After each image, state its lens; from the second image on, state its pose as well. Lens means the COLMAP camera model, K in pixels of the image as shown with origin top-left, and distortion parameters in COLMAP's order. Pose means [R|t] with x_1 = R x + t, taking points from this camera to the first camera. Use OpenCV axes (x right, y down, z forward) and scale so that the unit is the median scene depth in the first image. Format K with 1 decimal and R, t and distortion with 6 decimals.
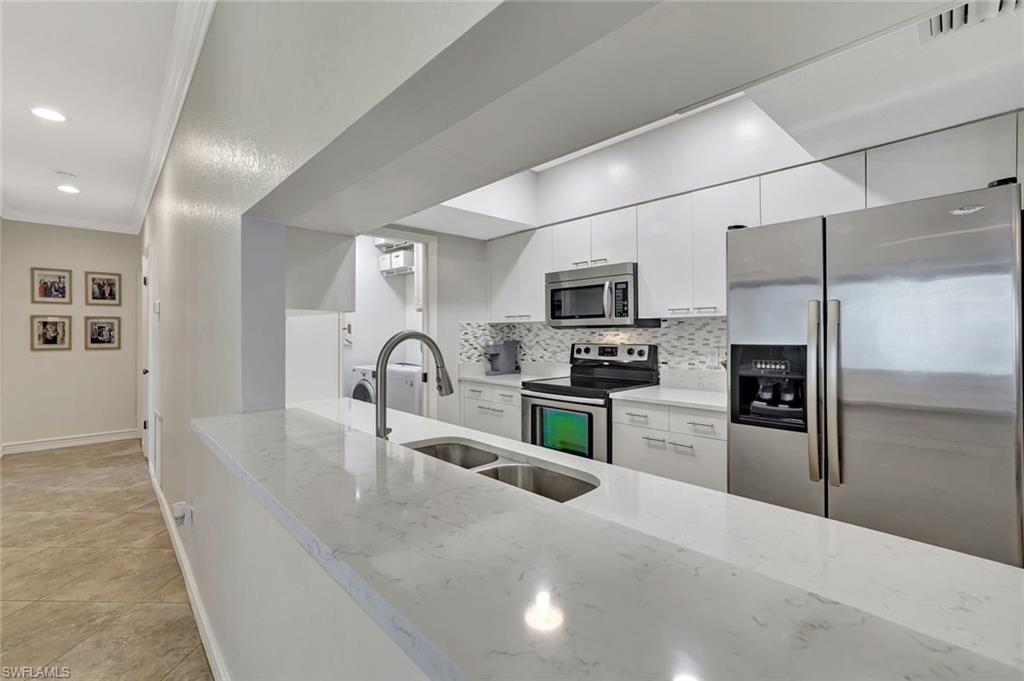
lens RADIAL K [[448.5, 0, 510.2], [0, 448.5, 334.0], [0, 0, 1]] dist [-0.015531, 0.006382]
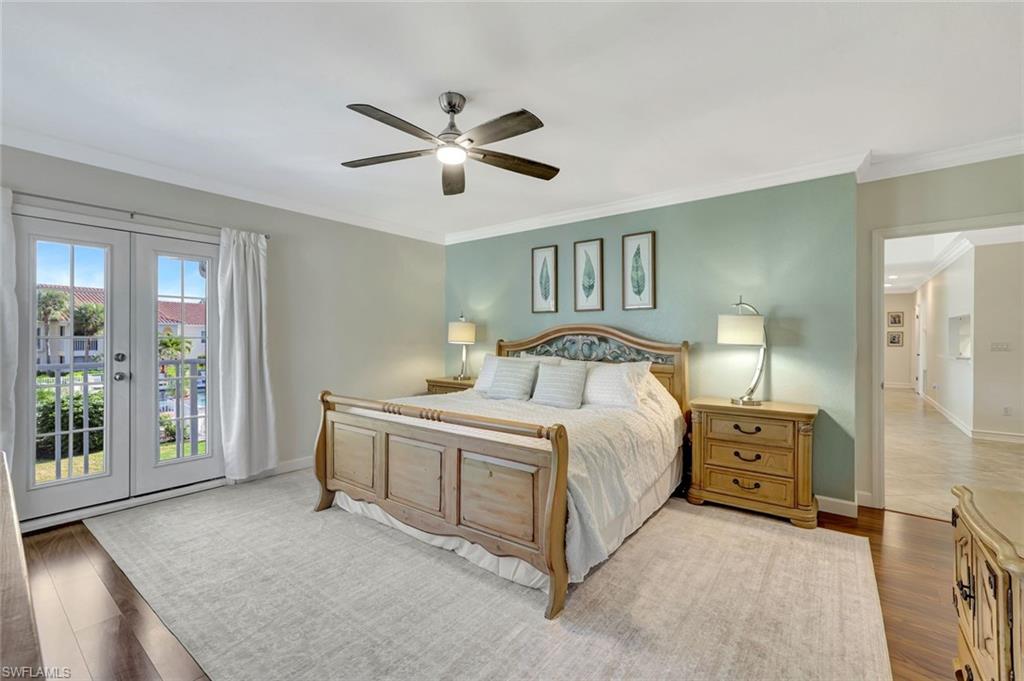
lens RADIAL K [[448.5, 0, 512.0], [0, 448.5, 339.7], [0, 0, 1]] dist [-0.015531, 0.006382]
pose [[0.184165, -0.001194, -0.982895, 0.969026], [0.001073, 0.999999, -0.001014, 0.003908], [0.982895, -0.000868, 0.184166, -1.360409]]
